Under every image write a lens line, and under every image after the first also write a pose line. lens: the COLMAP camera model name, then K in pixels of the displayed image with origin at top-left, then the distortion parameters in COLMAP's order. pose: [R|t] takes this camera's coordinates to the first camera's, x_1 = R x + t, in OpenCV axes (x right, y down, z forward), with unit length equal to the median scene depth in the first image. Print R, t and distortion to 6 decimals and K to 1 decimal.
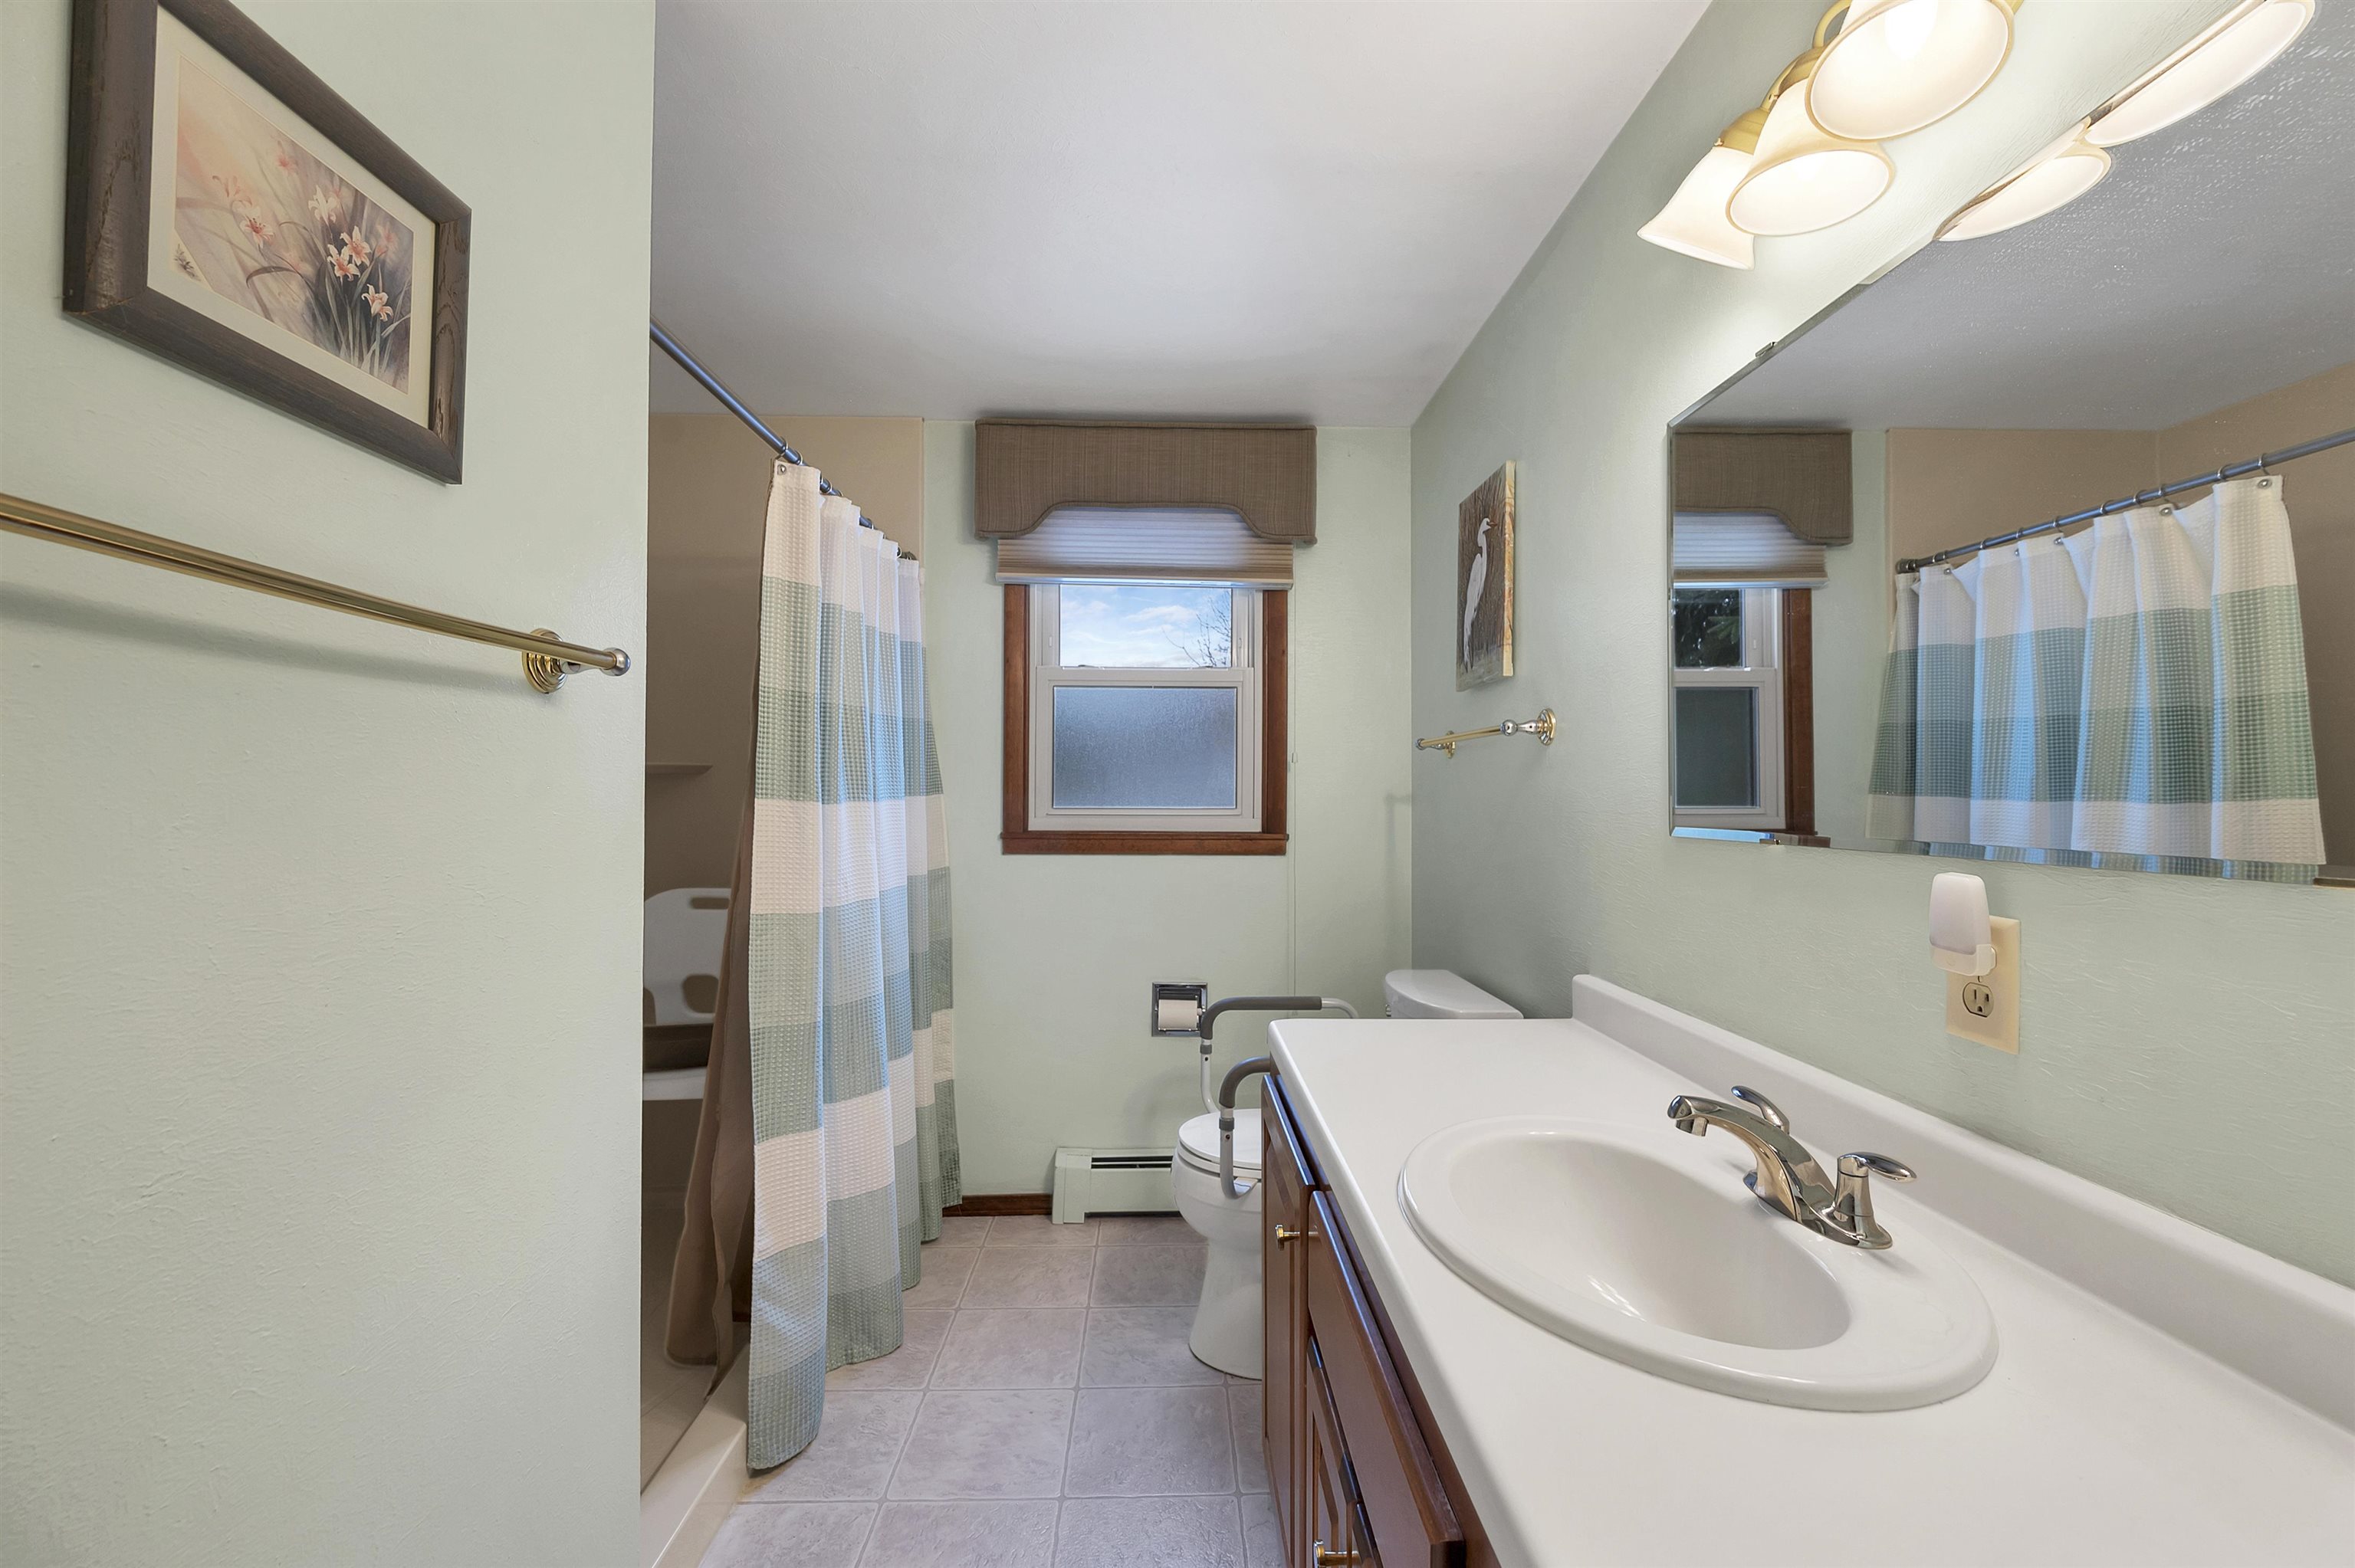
lens RADIAL K [[965.6, 0, 1179.7], [0, 965.6, 783.7], [0, 0, 1]] dist [0.000012, 0.000014]
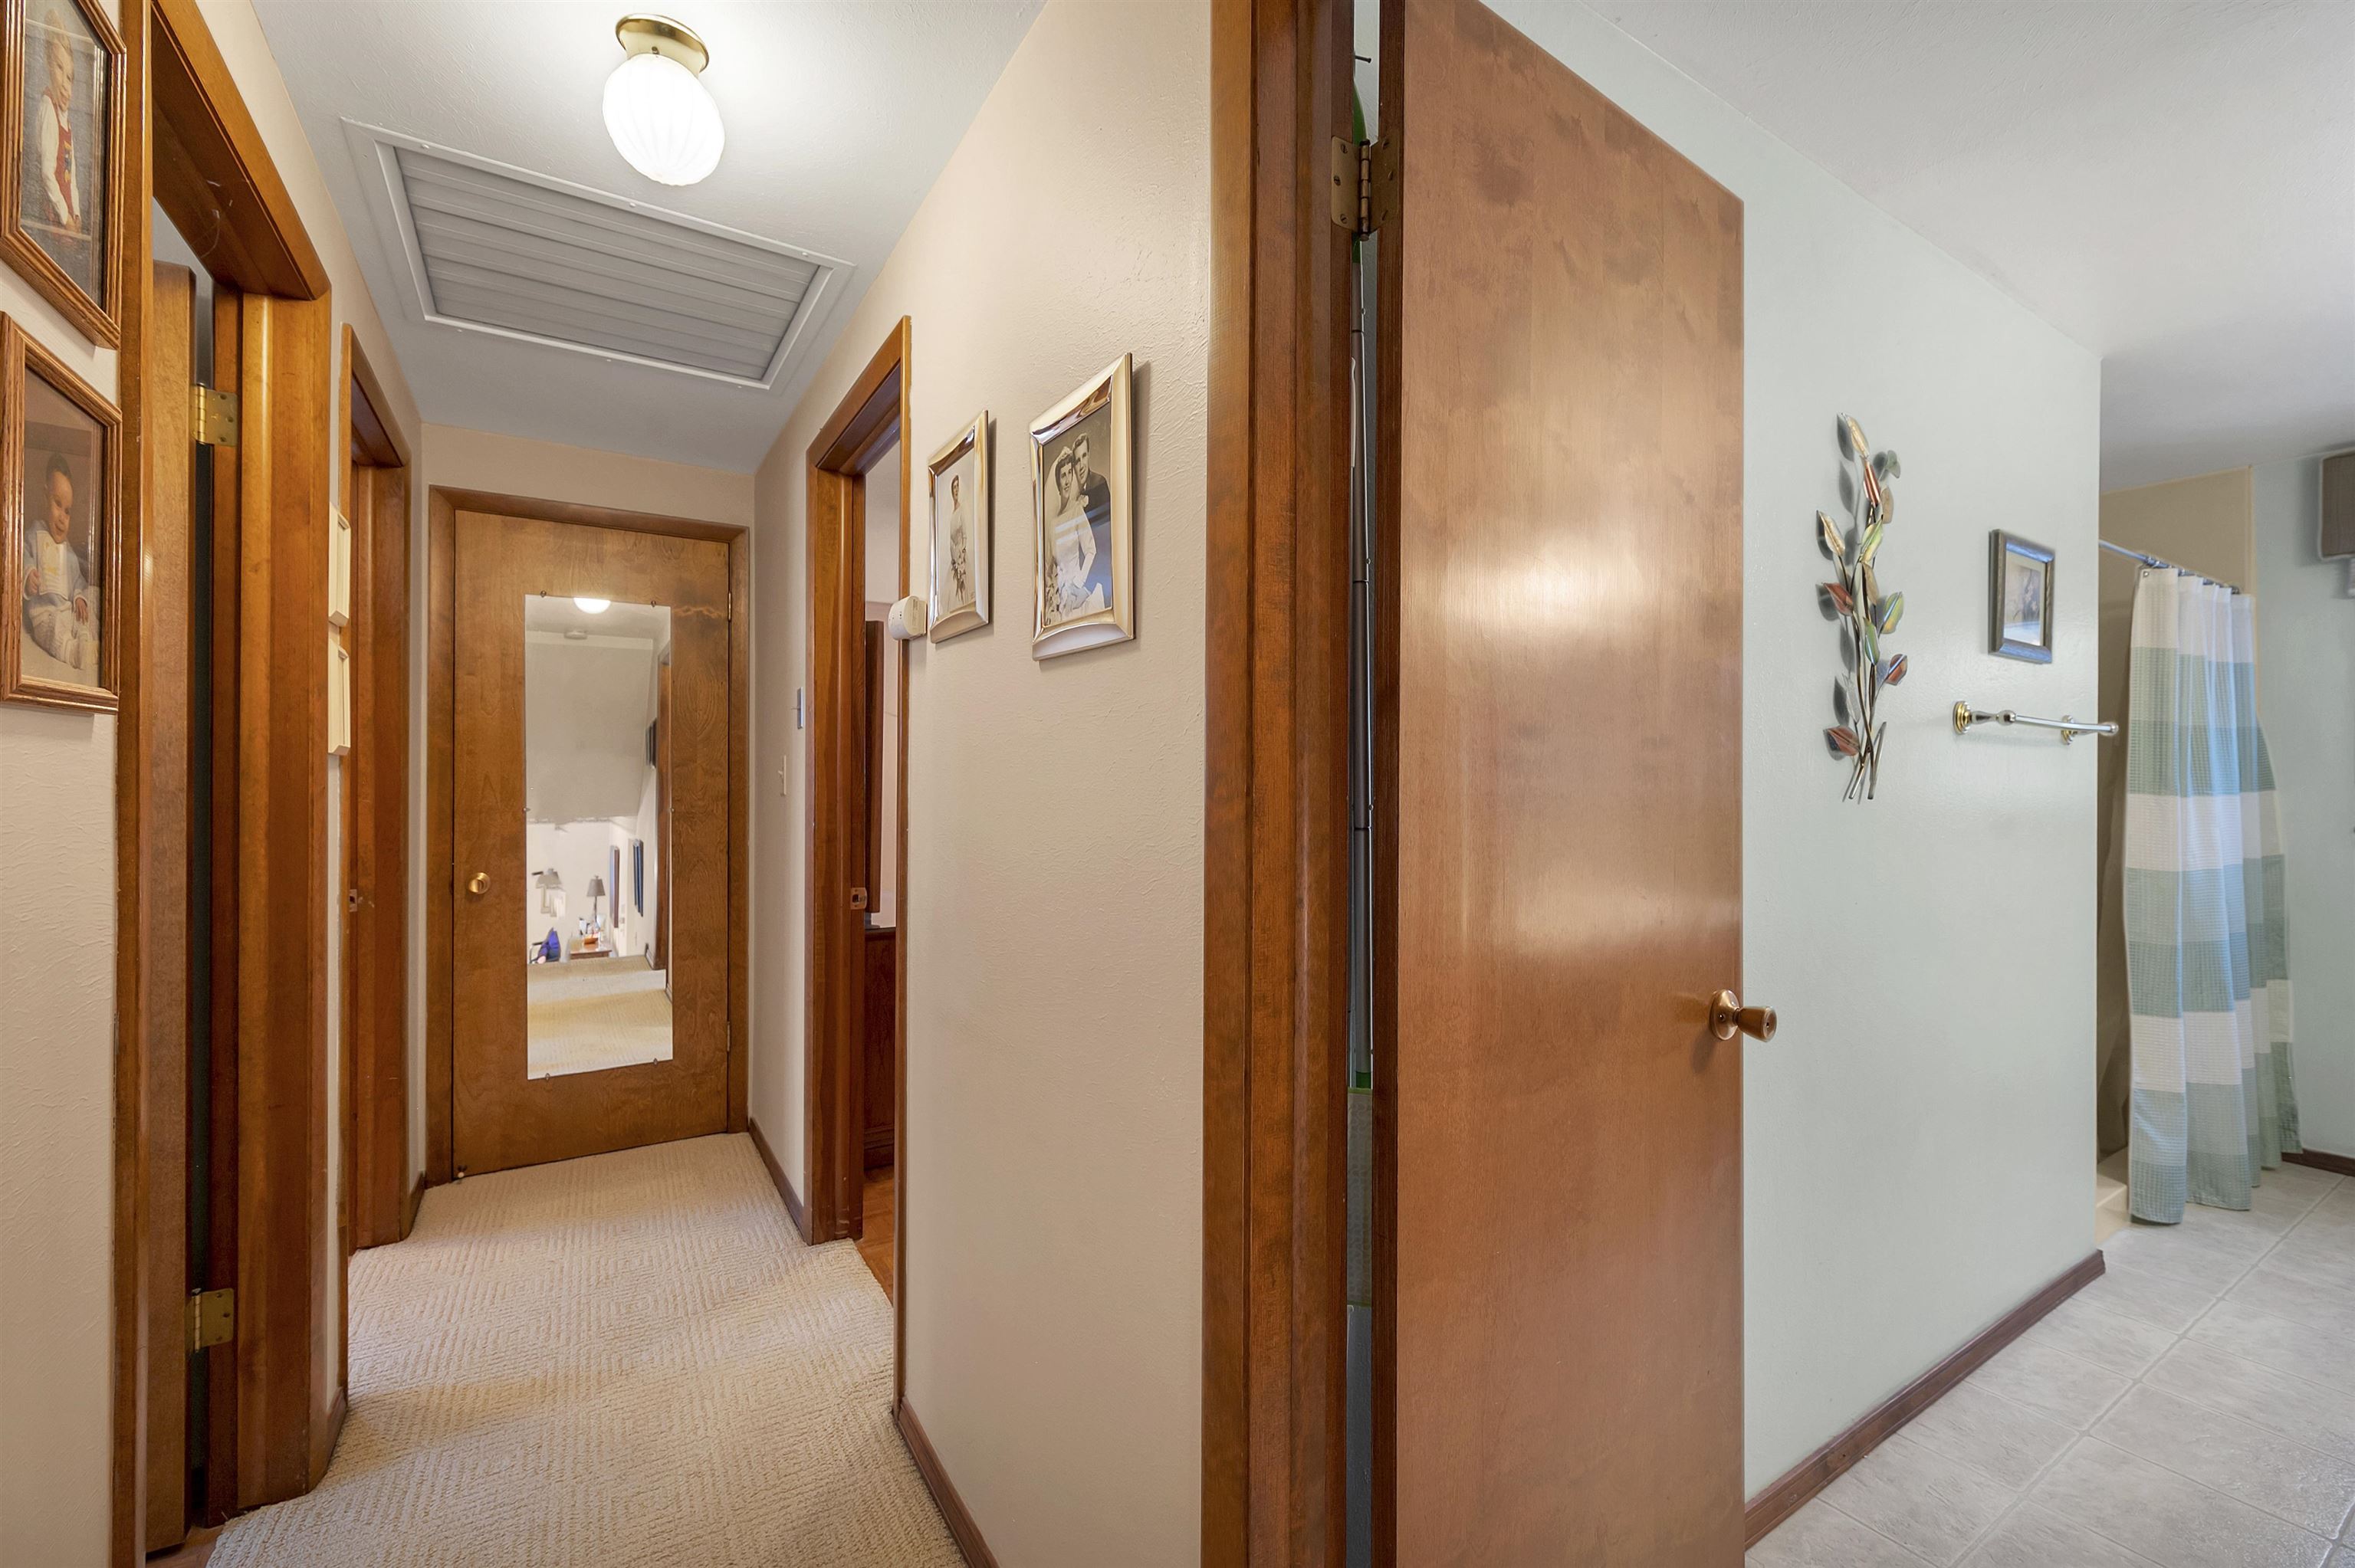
lens RADIAL K [[965.6, 0, 1174.8], [0, 965.6, 783.9], [0, 0, 1]] dist [0.000012, 0.000014]
pose [[0.506263, 0.000313, -0.862379, 0.098958], [0.005443, 0.999979, 0.003558, -0.010691], [0.862362, -0.006495, 0.506251, -0.885037]]
